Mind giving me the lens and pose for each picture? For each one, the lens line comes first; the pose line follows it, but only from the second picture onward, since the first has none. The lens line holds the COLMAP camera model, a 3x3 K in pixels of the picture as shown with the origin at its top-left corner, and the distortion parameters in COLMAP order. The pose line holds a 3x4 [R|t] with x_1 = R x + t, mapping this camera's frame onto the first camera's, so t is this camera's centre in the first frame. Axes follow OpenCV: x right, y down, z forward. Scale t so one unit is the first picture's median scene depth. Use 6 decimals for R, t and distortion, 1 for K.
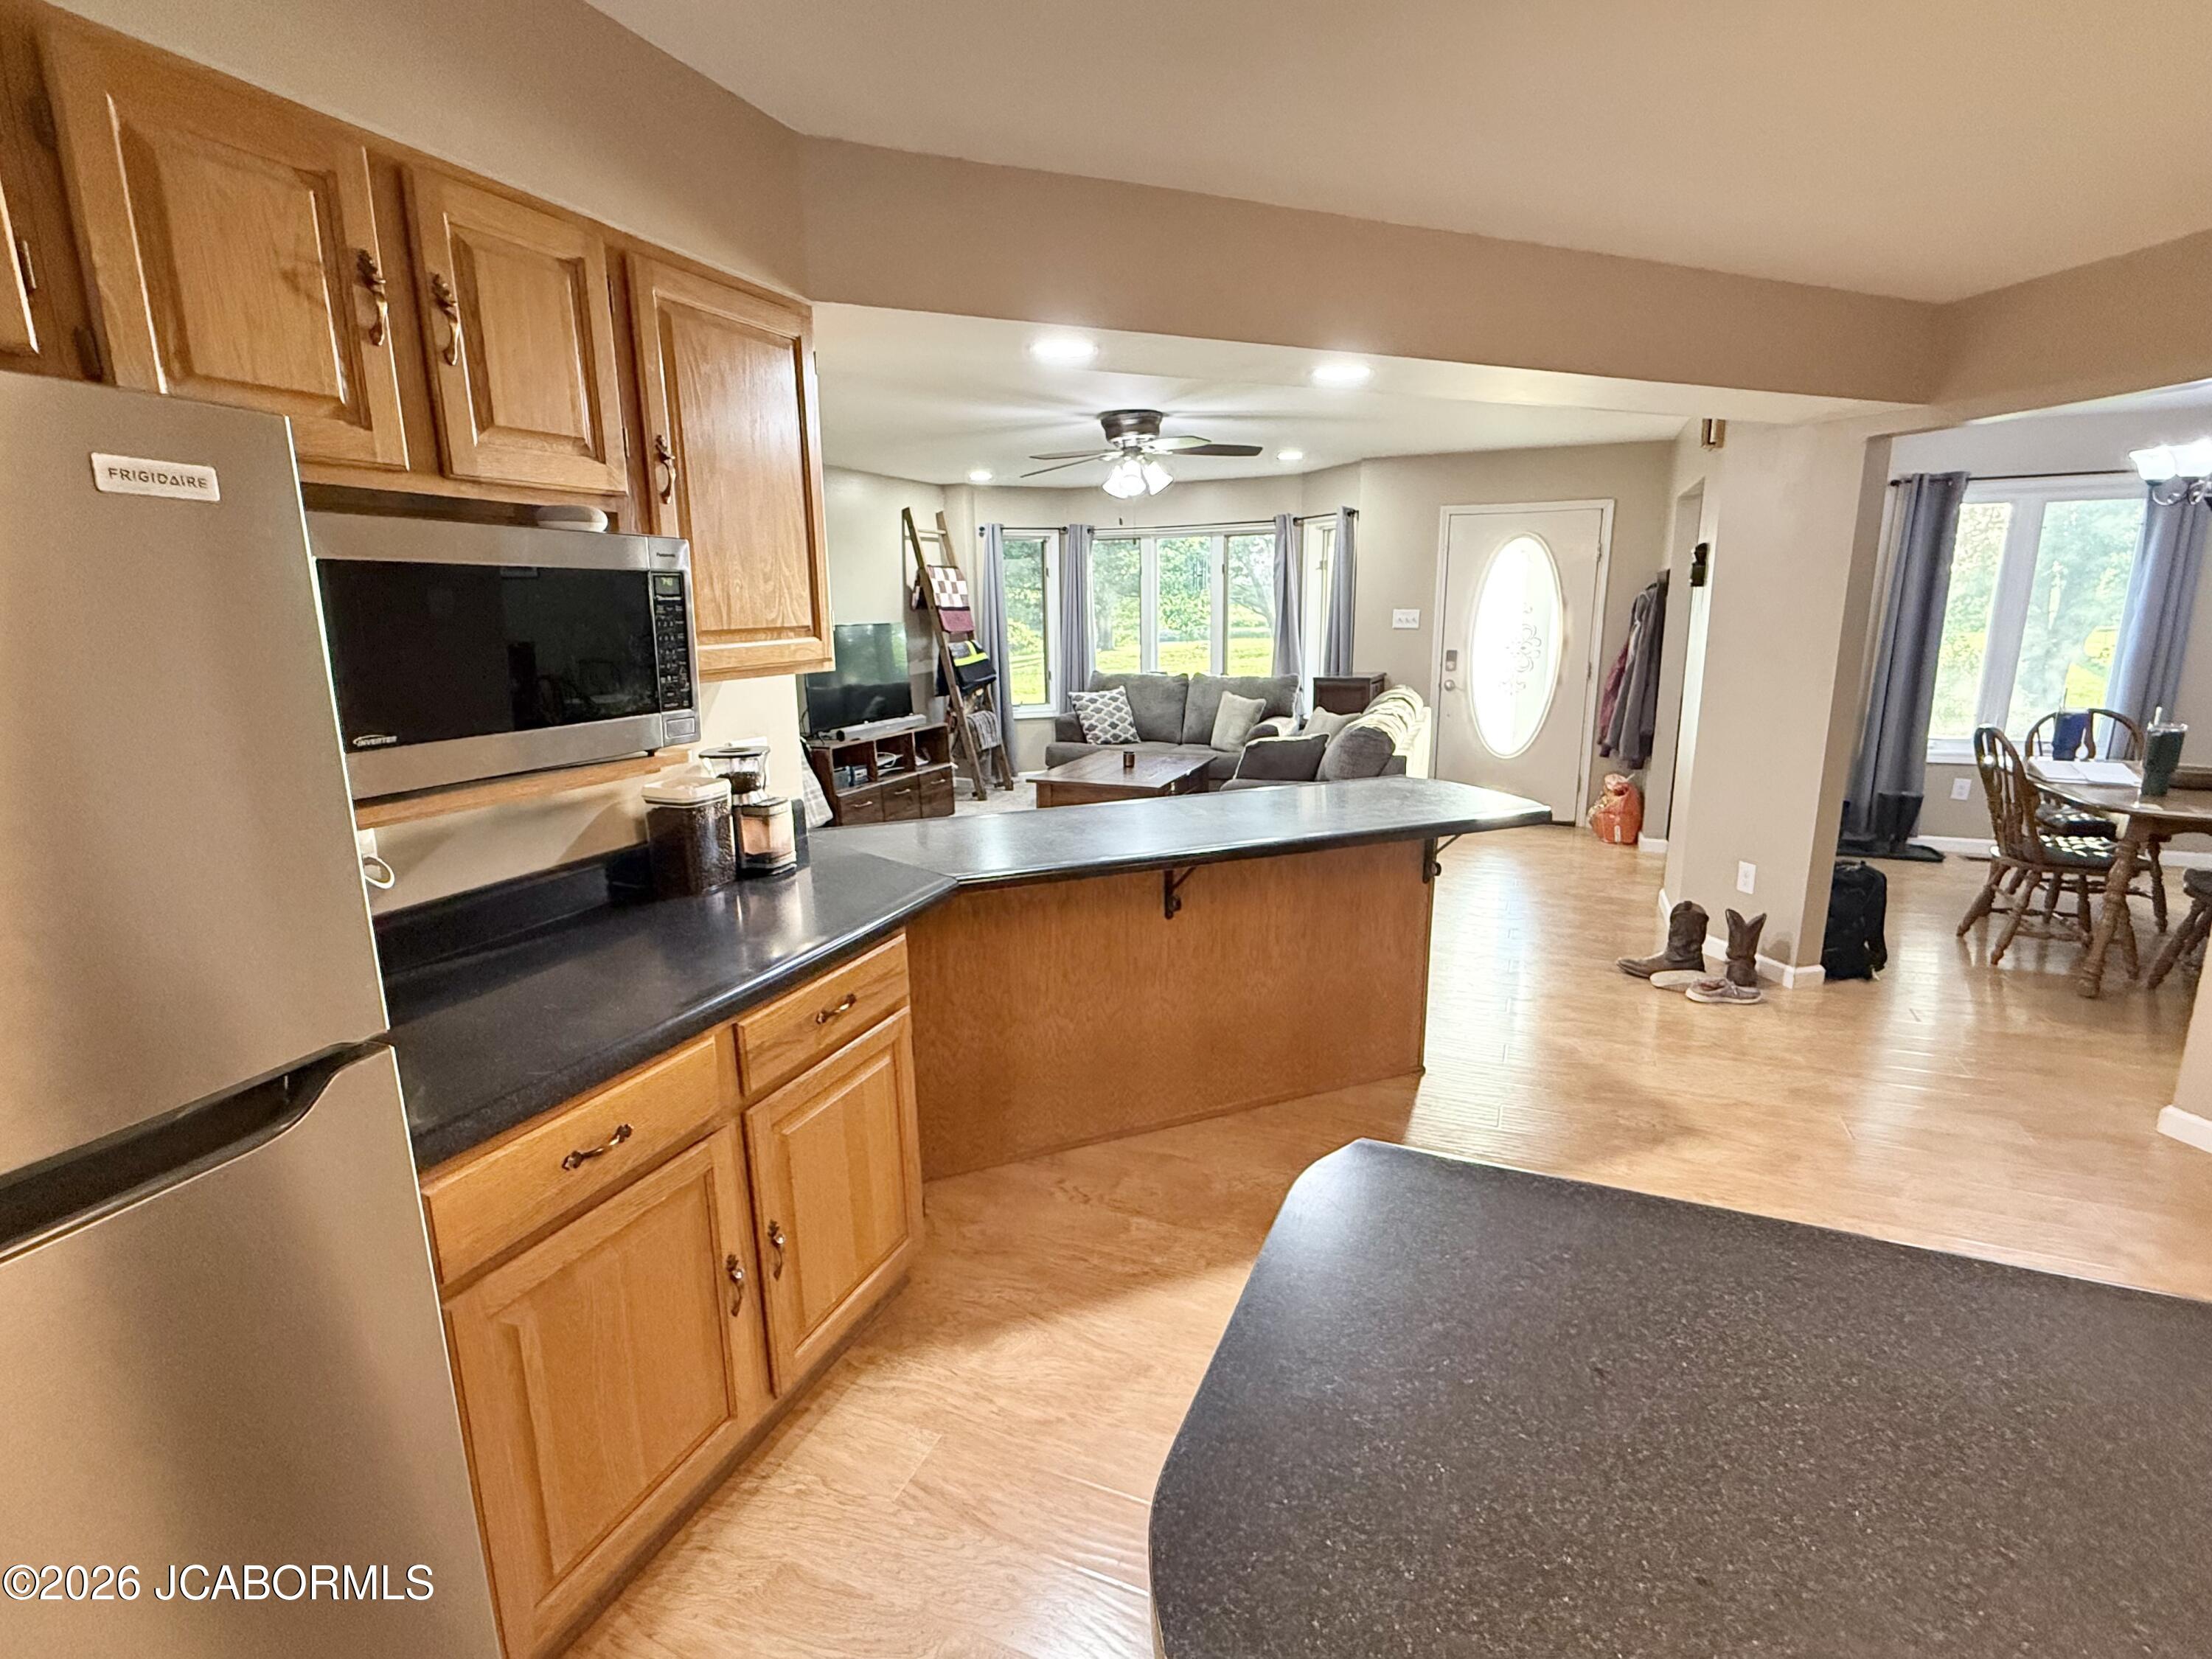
lens RADIAL K [[1049.2, 0, 1106.0], [0, 1049.2, 829.5], [0, 0, 1]] dist [0.003999, 0.000546]
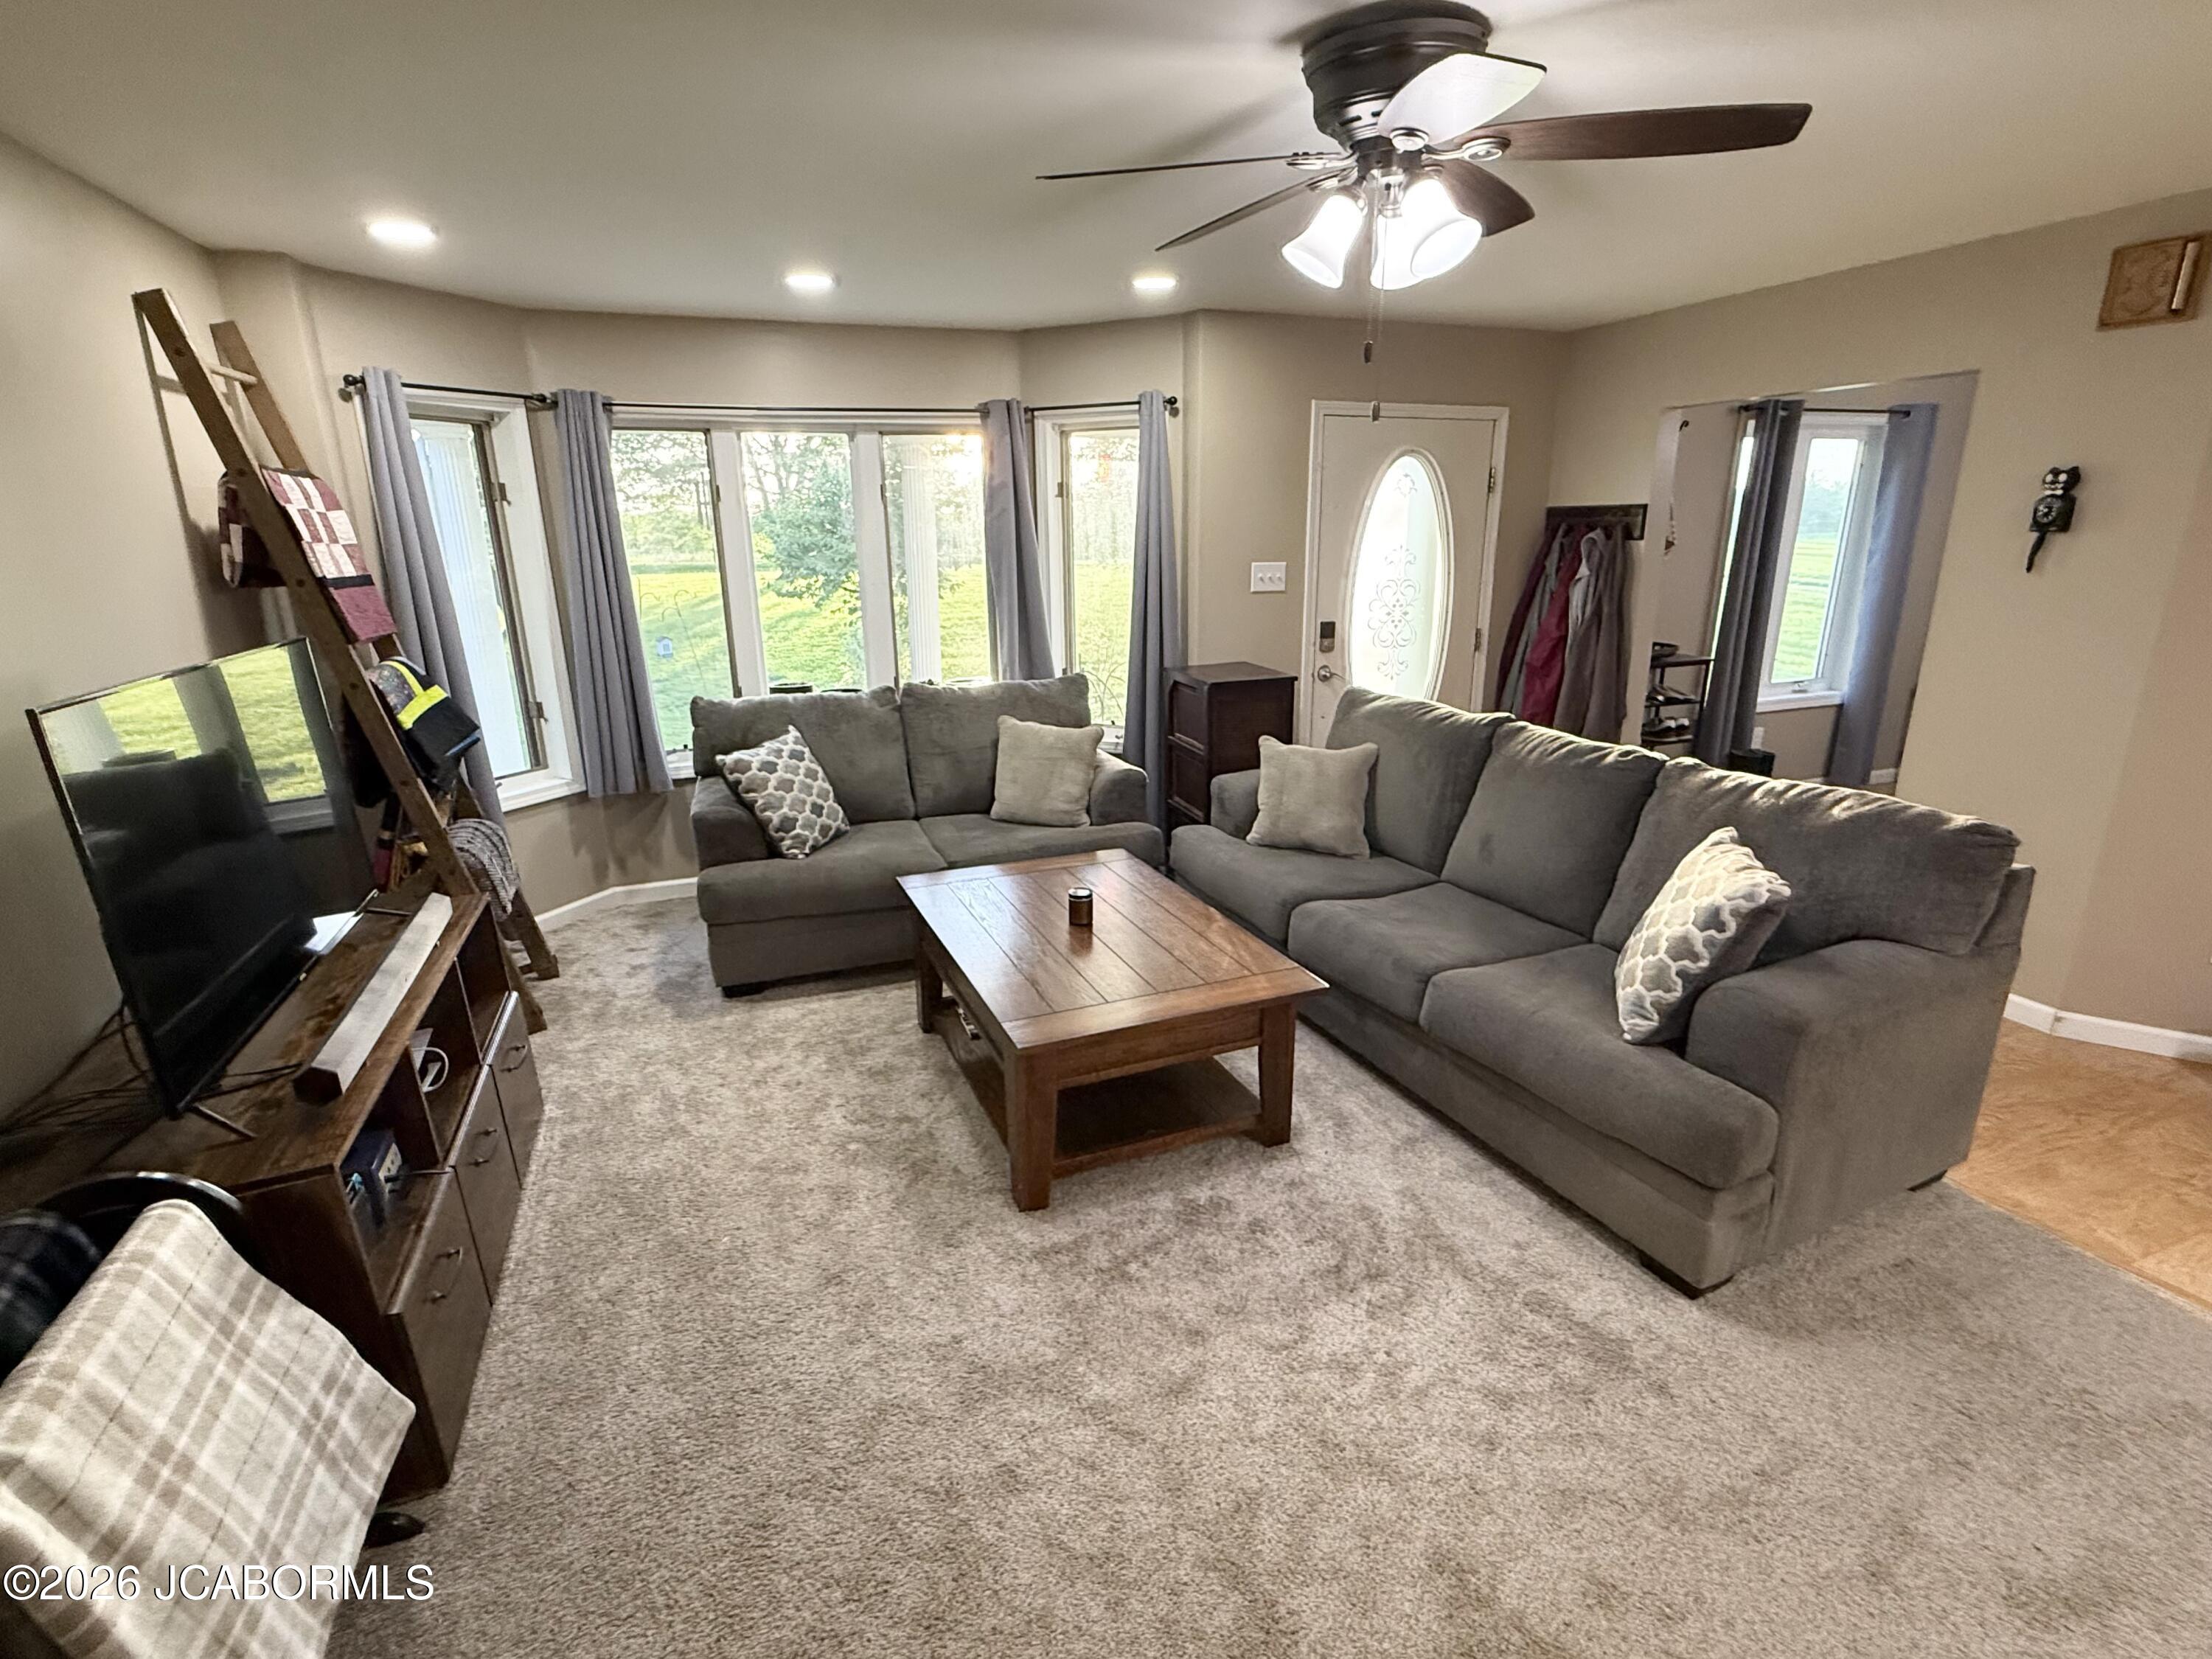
lens RADIAL K [[1061.7, 0, 1103.2], [0, 1061.7, 804.4], [0, 0, 1]] dist [0.016303, 0.000482]
pose [[0.725895, -0.177369, 0.664542, -0.225413], [0.150703, 0.983715, 0.097941, -0.128941], [-0.671092, 0.029054, 0.740805, 0.531721]]
